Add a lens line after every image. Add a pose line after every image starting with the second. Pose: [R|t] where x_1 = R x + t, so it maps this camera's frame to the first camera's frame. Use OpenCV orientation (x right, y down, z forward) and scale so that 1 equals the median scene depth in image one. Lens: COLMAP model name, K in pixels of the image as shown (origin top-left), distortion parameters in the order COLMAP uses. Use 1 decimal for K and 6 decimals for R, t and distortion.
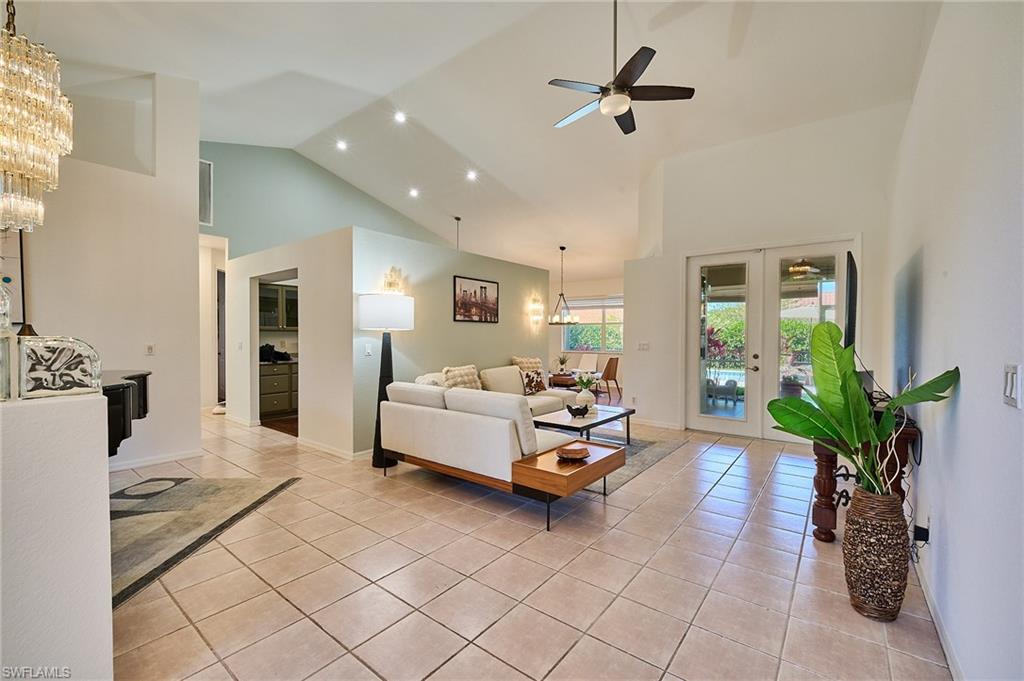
lens RADIAL K [[421.0, 0, 510.0], [0, 421.0, 337.4], [0, 0, 1]] dist [0.000229, -0.000378]
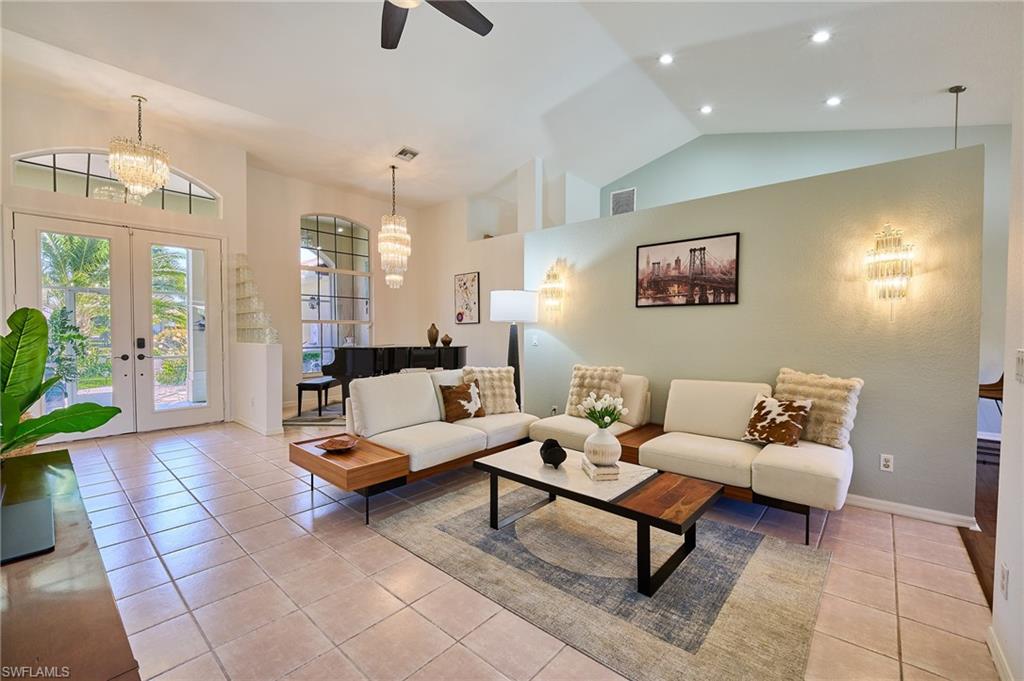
lens RADIAL K [[421.0, 0, 510.0], [0, 421.0, 337.4], [0, 0, 1]] dist [0.000229, -0.000378]
pose [[-0.068116, 0.016655, -0.997538, 0.602793], [-0.004254, 0.999847, 0.016984, 0.002572], [0.997668, 0.005400, -0.068034, 0.790962]]
